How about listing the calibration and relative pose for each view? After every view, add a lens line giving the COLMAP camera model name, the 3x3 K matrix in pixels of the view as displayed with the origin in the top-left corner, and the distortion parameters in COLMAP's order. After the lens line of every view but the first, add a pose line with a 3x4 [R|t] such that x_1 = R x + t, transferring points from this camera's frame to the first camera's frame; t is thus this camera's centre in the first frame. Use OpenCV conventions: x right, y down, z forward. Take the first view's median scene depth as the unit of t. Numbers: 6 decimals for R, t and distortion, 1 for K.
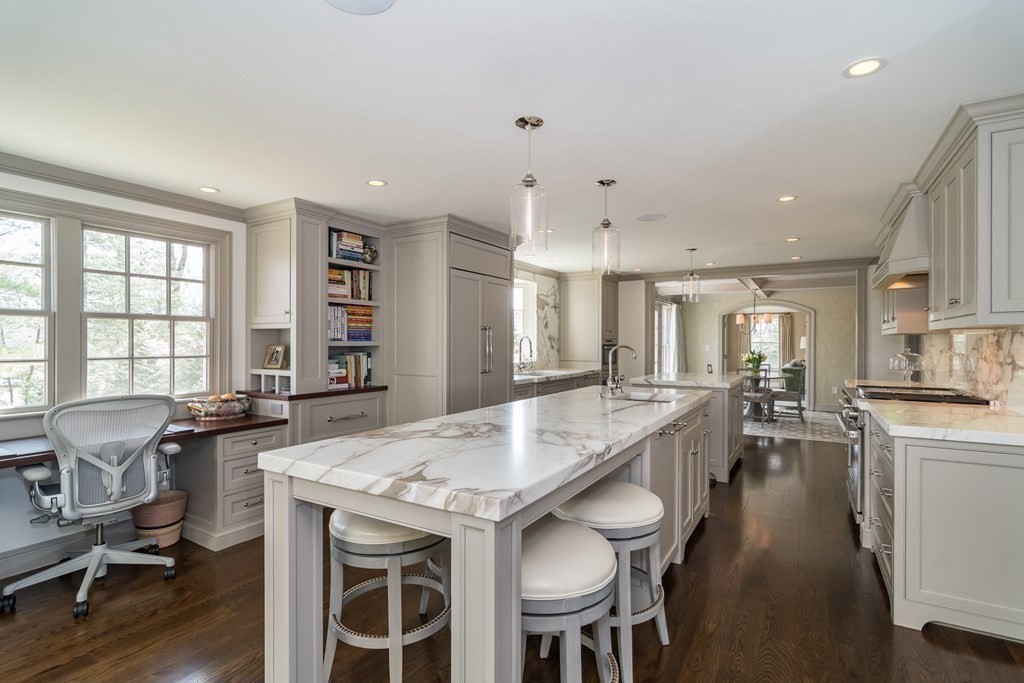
lens RADIAL K [[499.7, 0, 511.2], [0, 499.7, 336.4], [0, 0, 1]] dist [-0.006151, -0.000520]
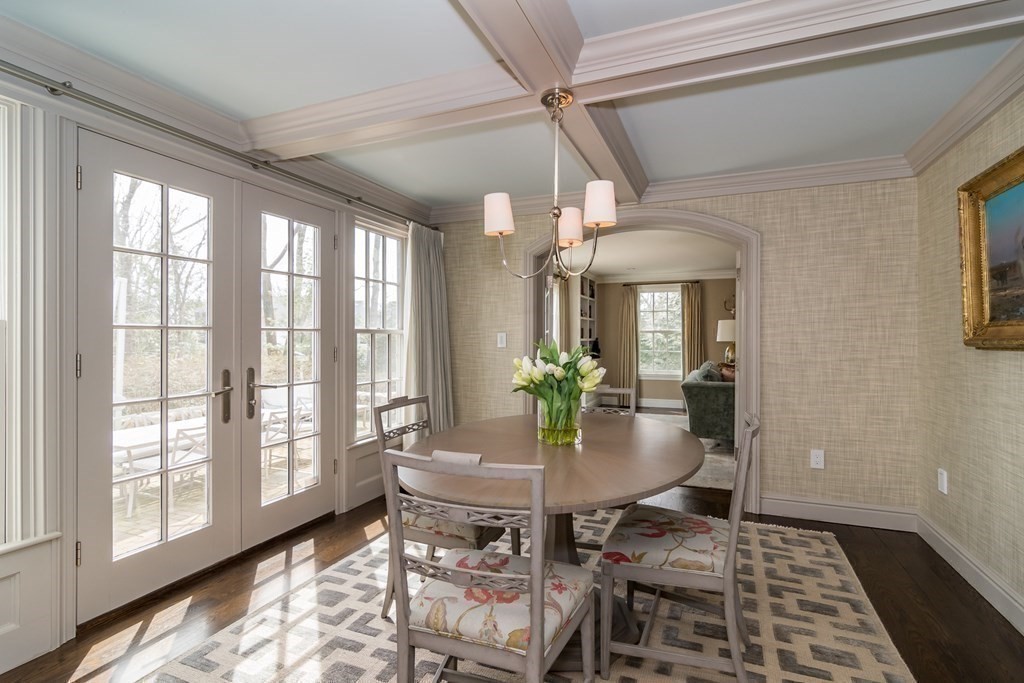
lens RADIAL K [[499.7, 0, 511.2], [0, 499.7, 336.4], [0, 0, 1]] dist [-0.006151, -0.000520]
pose [[0.989499, -0.000722, 0.144541, 0.432088], [-0.000387, 0.999971, 0.007641, 0.022338], [-0.144543, -0.007616, 0.989469, 0.765331]]
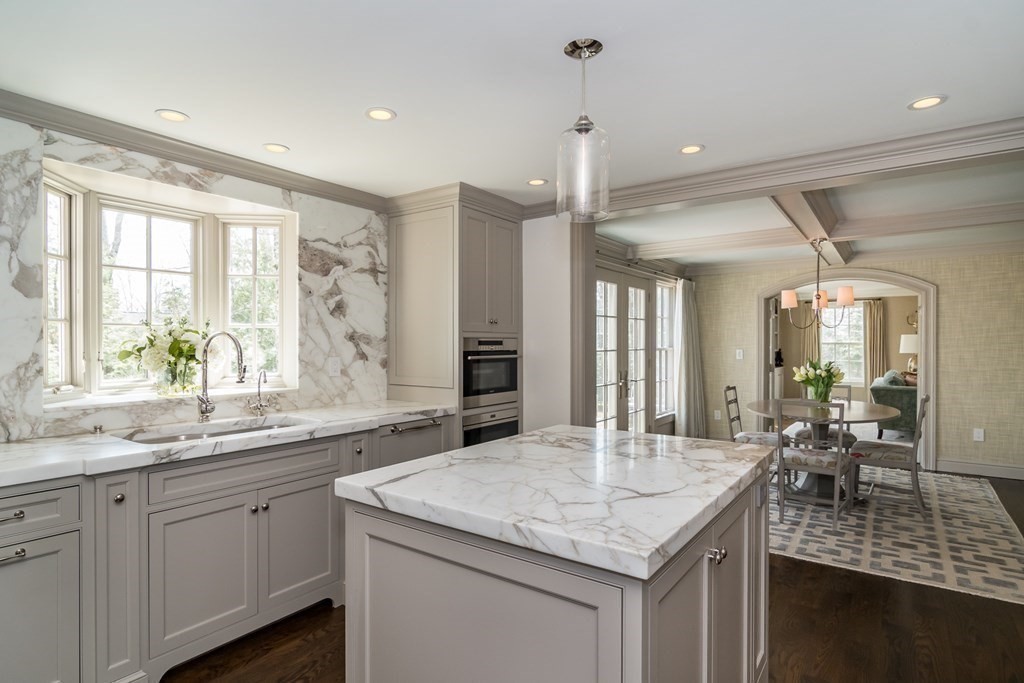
lens RADIAL K [[541.7, 0, 512.0], [0, 541.7, 341.5], [0, 0, 1]] dist [-0.004000, 0.000060]
pose [[0.996962, -0.002452, -0.077855, 0.221716], [0.003109, 0.999961, 0.008325, 0.003028], [0.077831, -0.008542, 0.996930, 0.432552]]
